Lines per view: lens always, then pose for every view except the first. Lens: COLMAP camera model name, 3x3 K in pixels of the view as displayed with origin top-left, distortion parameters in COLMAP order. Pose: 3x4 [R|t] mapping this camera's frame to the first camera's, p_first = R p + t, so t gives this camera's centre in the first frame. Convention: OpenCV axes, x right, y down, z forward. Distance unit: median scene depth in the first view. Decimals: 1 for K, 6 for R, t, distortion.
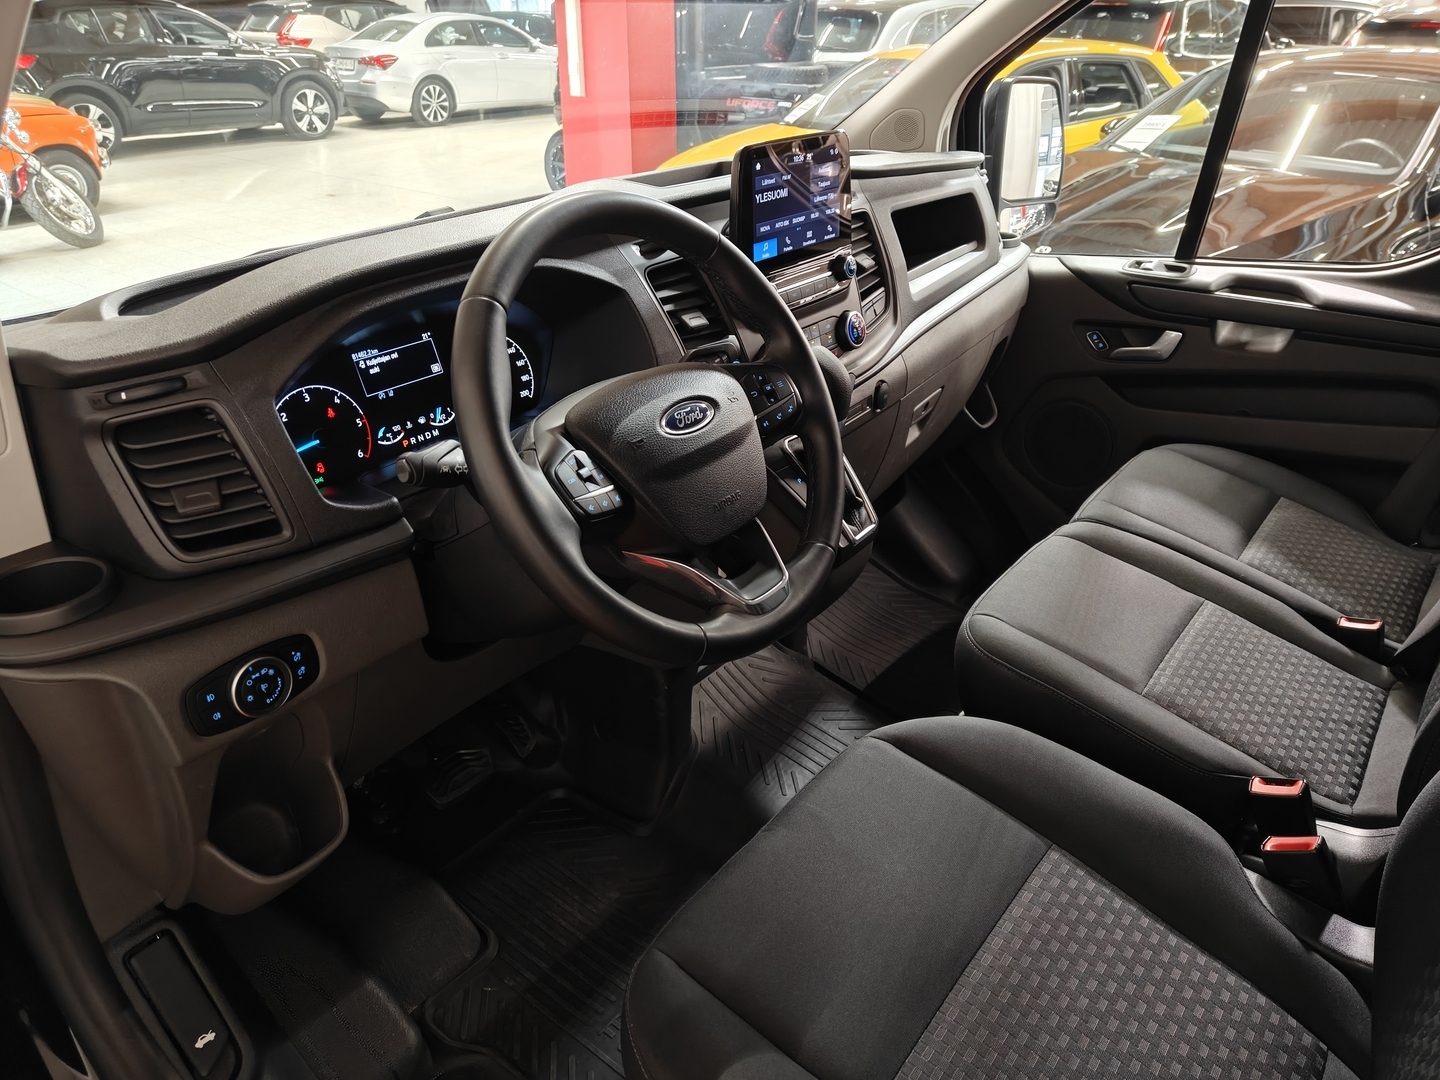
lens RADIAL K [[998.0, 0, 730.4], [0, 998.0, 541.8], [0, 0, 1]] dist [0.010866, -0.003067]
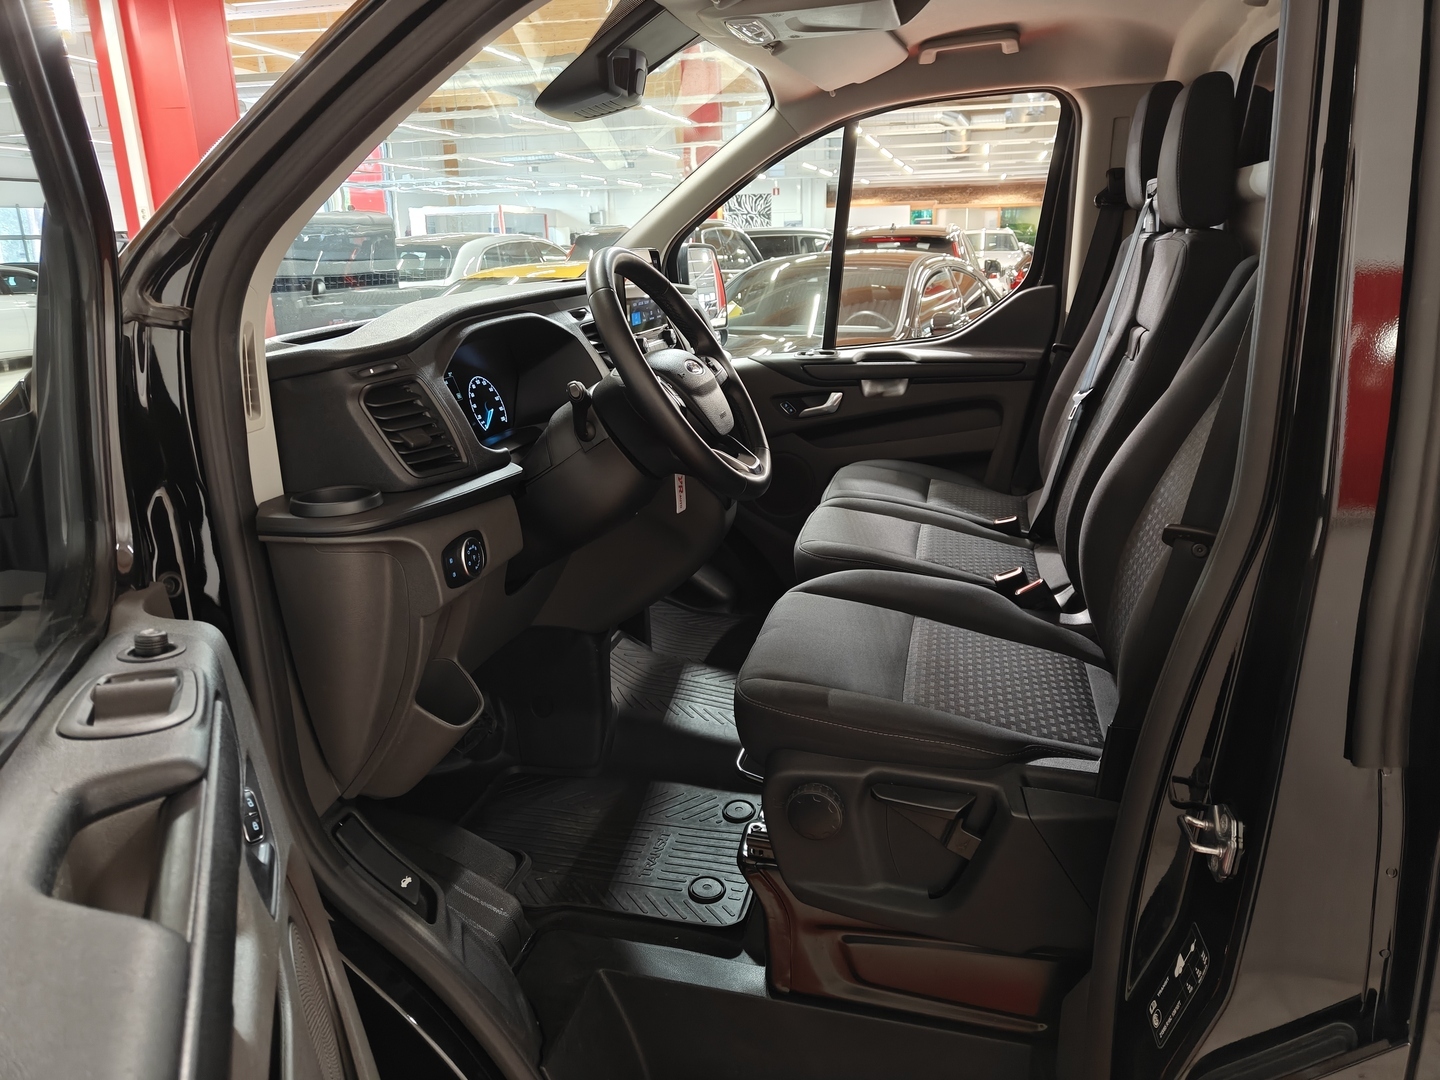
lens RADIAL K [[998.0, 0, 719.7], [0, 998.0, 543.9], [0, 0, 1]] dist [0.010866, -0.003067]
pose [[0.907174, -0.144261, 0.395253, -0.352936], [0.223805, 0.960915, -0.162954, 0.221315], [-0.356296, 0.236287, 0.904003, -0.239684]]
